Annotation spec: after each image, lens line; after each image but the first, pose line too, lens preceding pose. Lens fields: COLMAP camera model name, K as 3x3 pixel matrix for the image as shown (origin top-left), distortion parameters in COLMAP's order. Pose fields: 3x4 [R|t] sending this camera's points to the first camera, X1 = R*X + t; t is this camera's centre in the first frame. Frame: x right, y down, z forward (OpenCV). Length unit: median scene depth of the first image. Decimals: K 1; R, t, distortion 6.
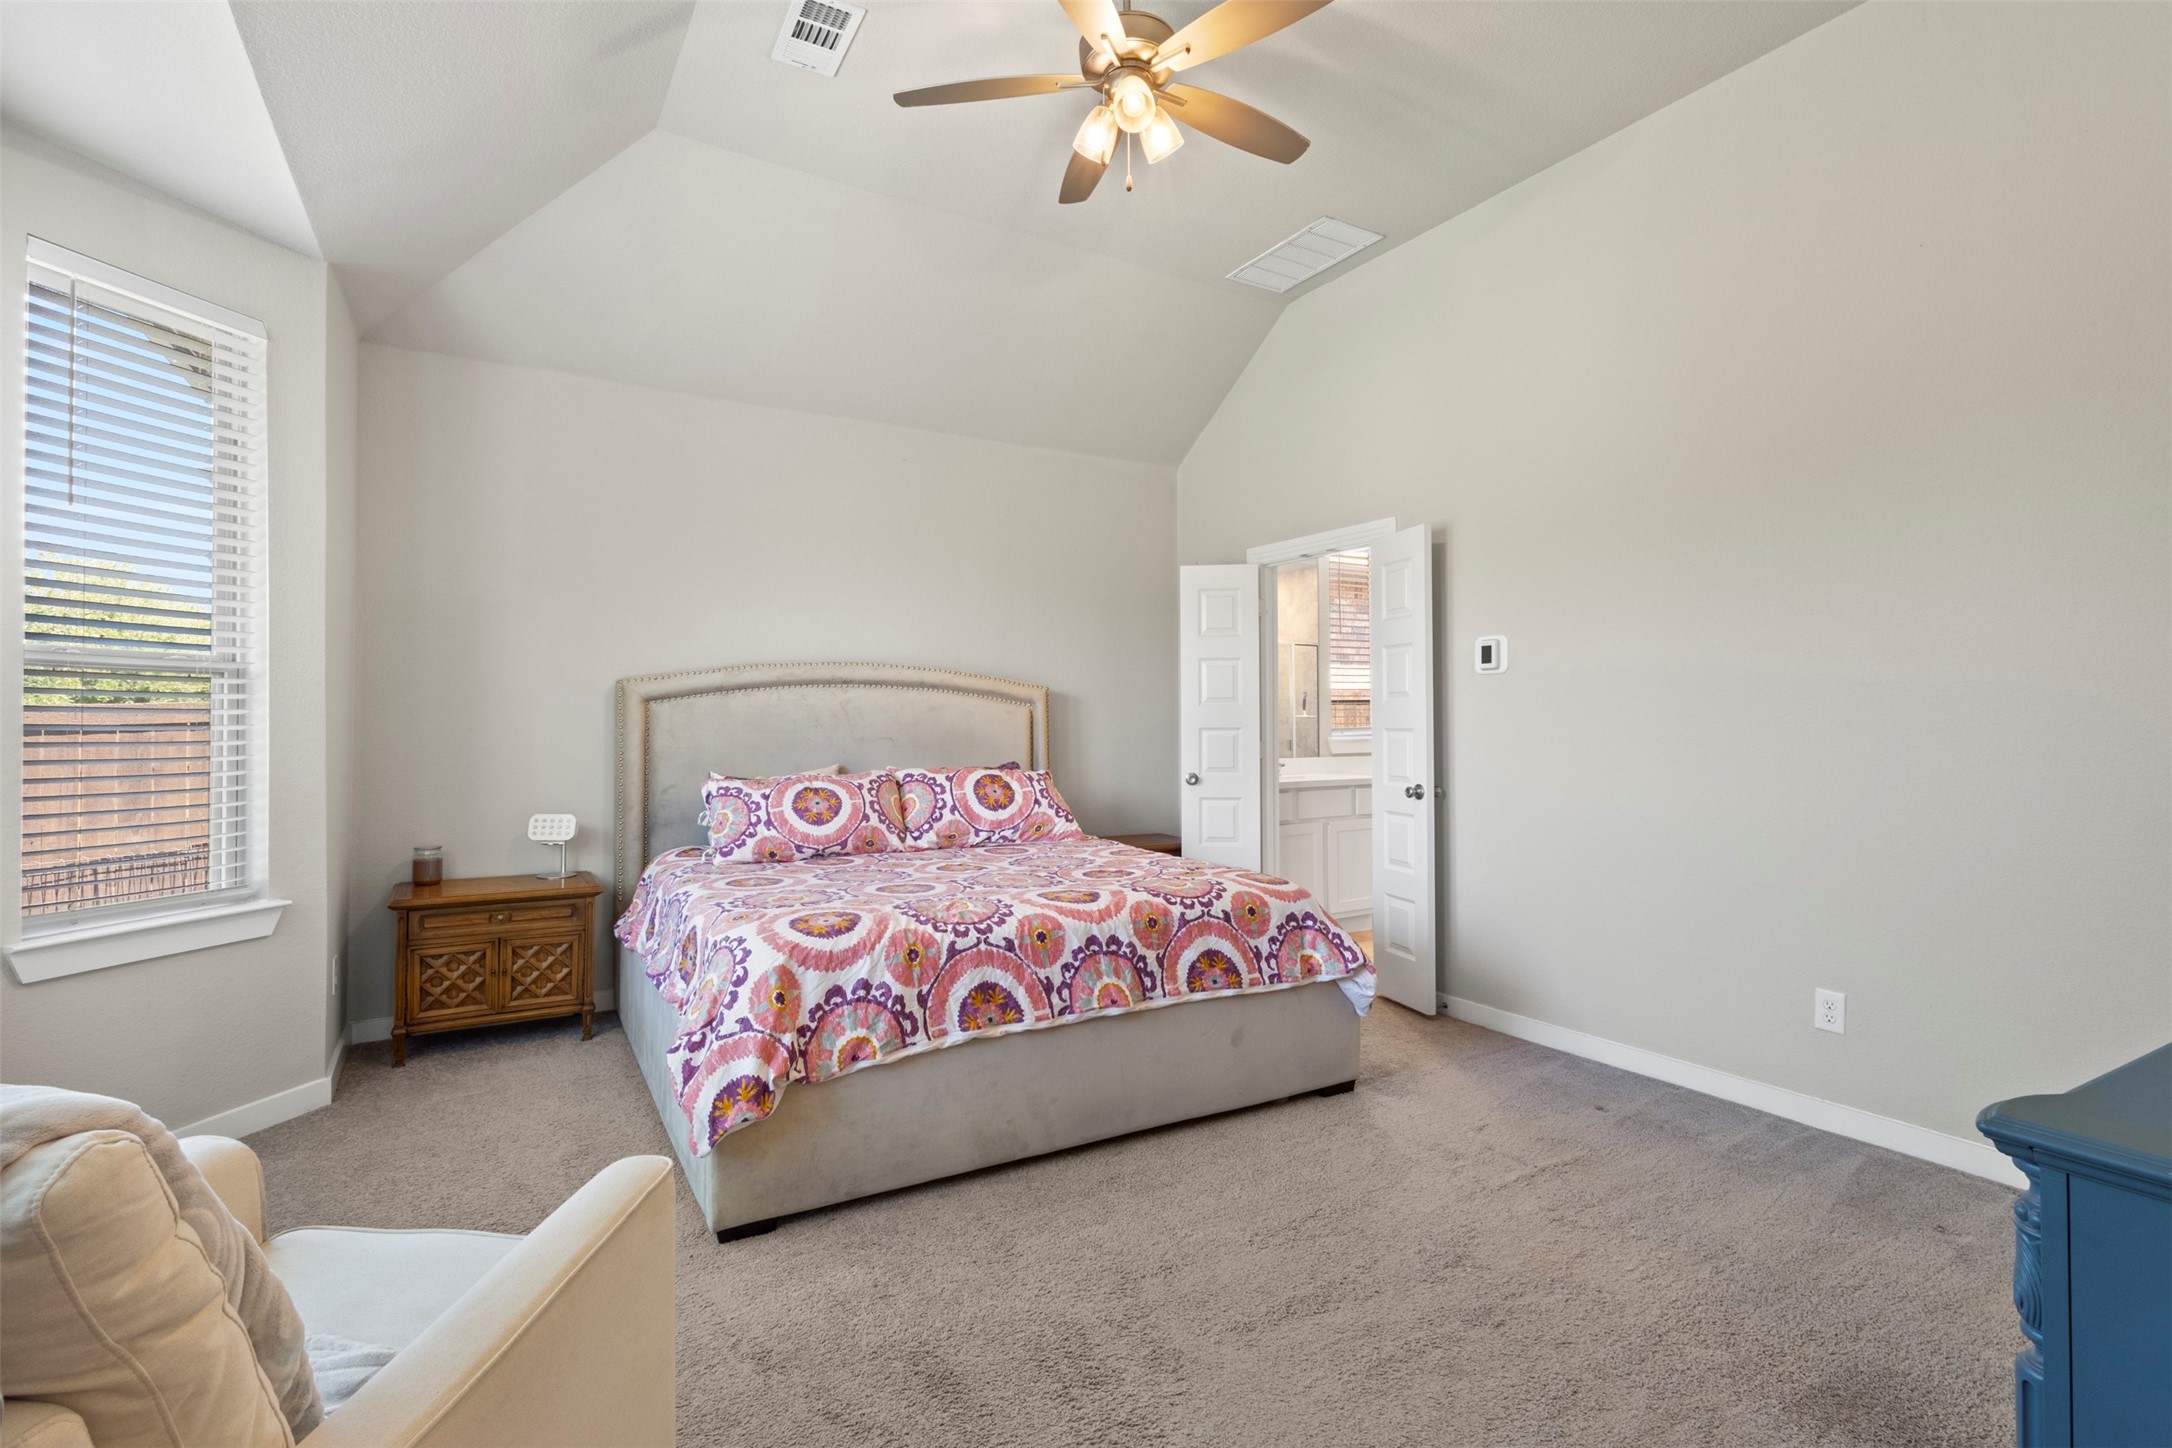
lens RADIAL K [[1007.8, 0, 1071.0], [0, 1007.8, 732.2], [0, 0, 1]] dist [-0.000092, 0.002000]
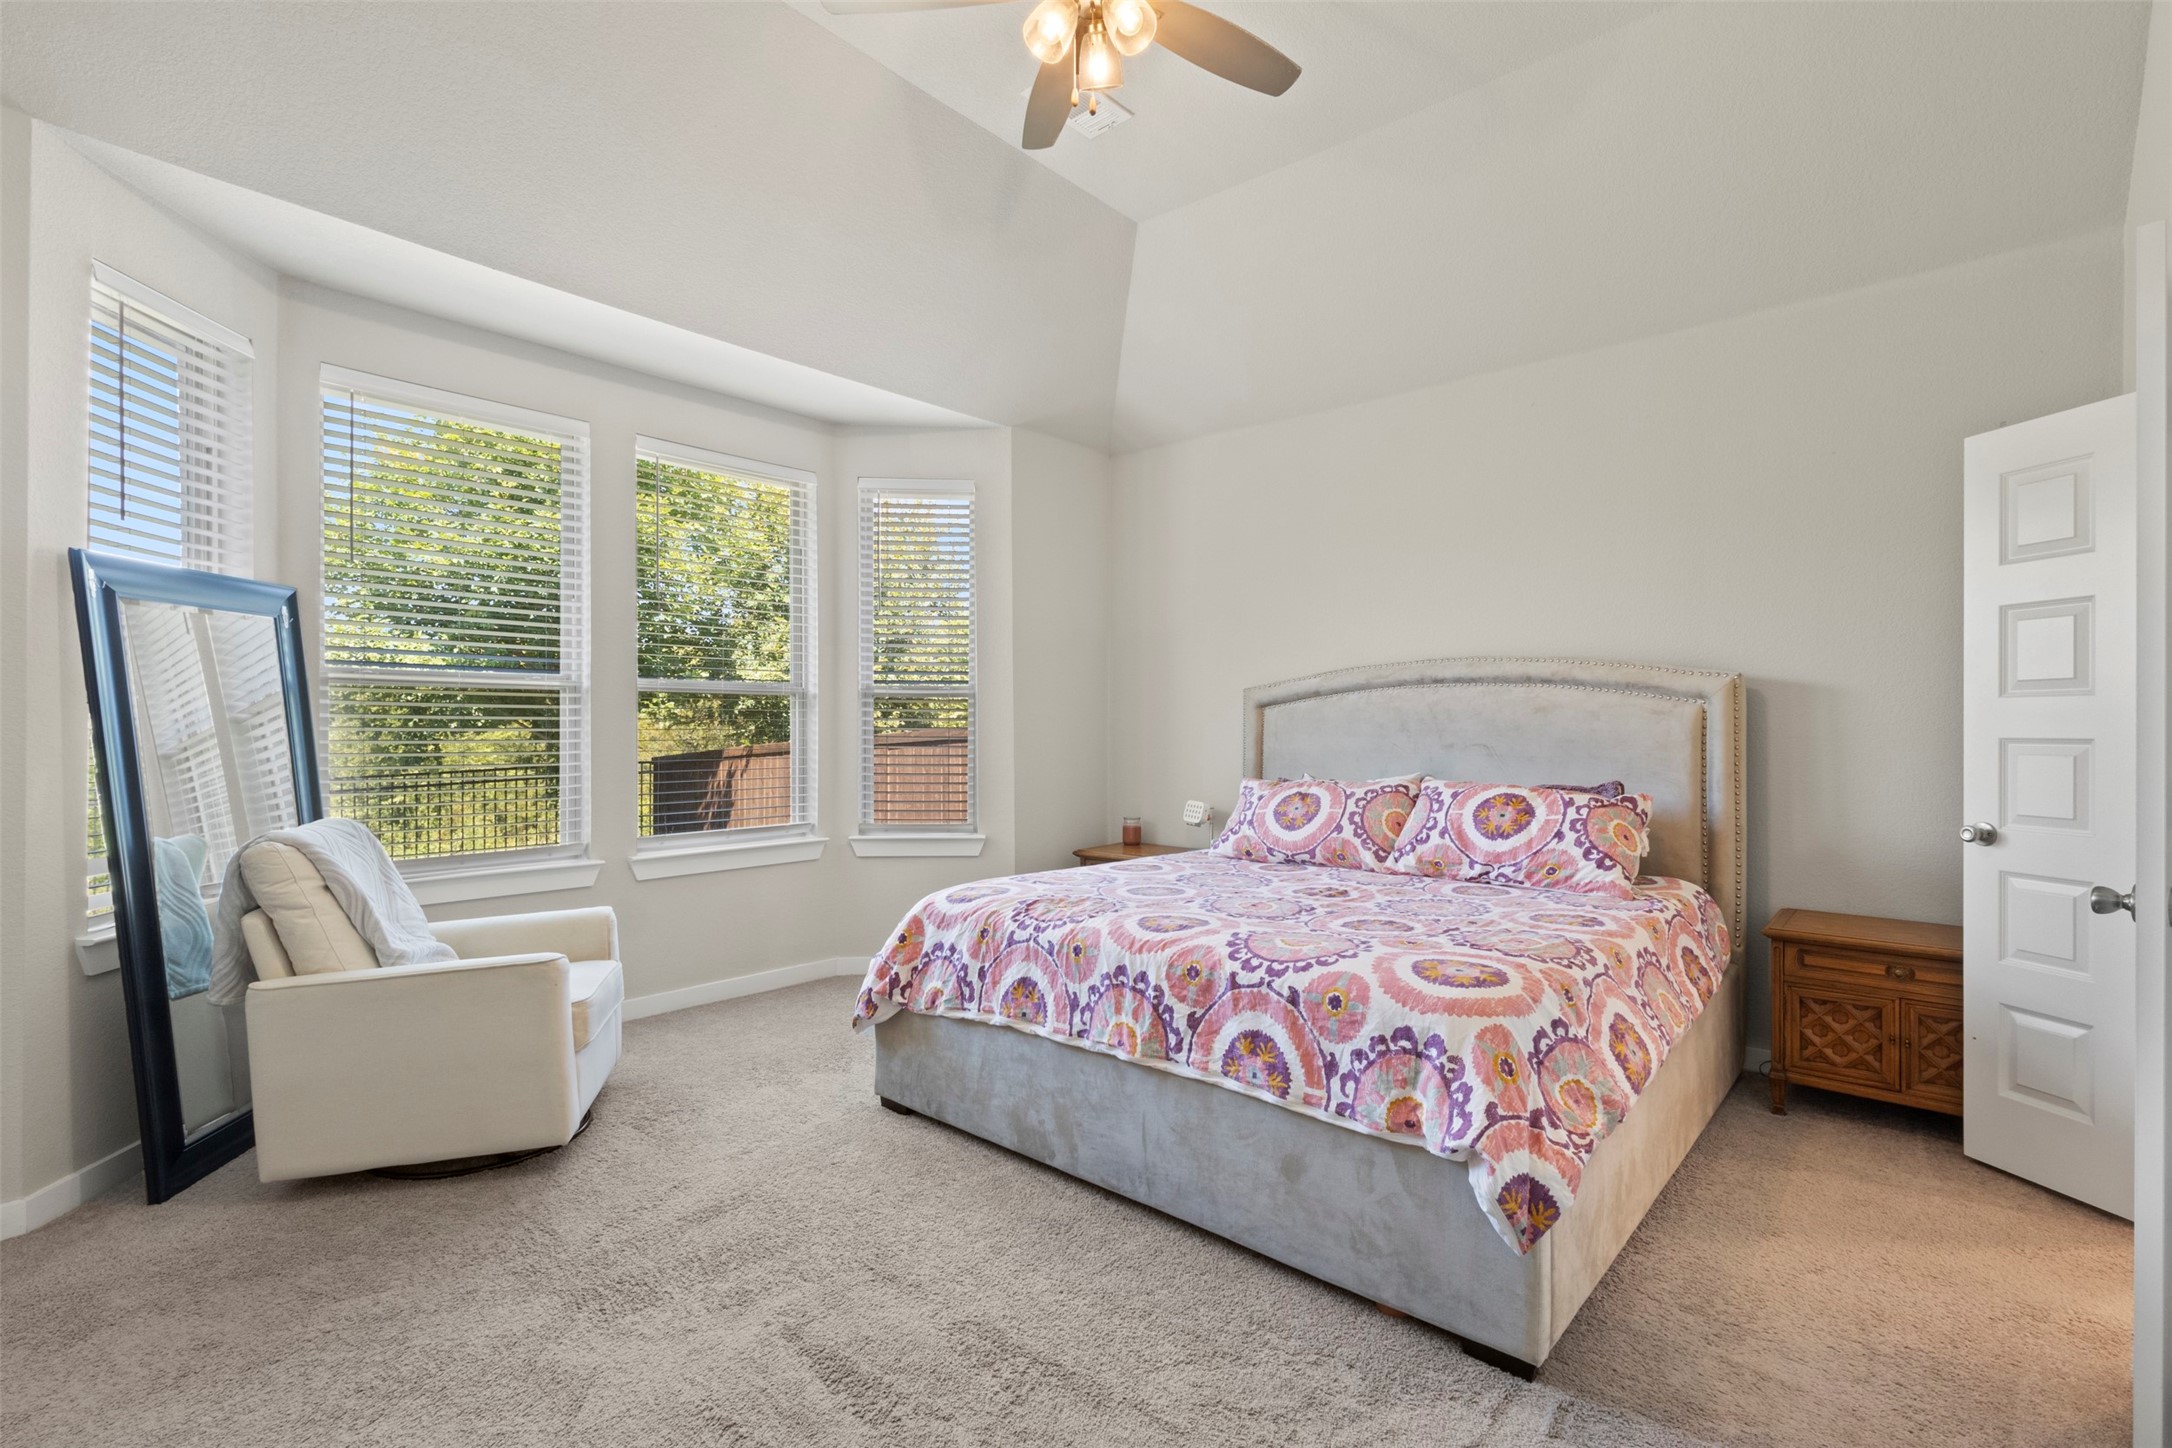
lens RADIAL K [[1007.8, 0, 1071.4], [0, 1007.8, 723.9], [0, 0, 1]] dist [-0.000092, 0.002000]
pose [[0.305488, -0.001037, -0.952195, 0.785390], [-0.008734, 0.999954, -0.003891, -0.008166], [0.952156, 0.009505, 0.305465, 0.619647]]
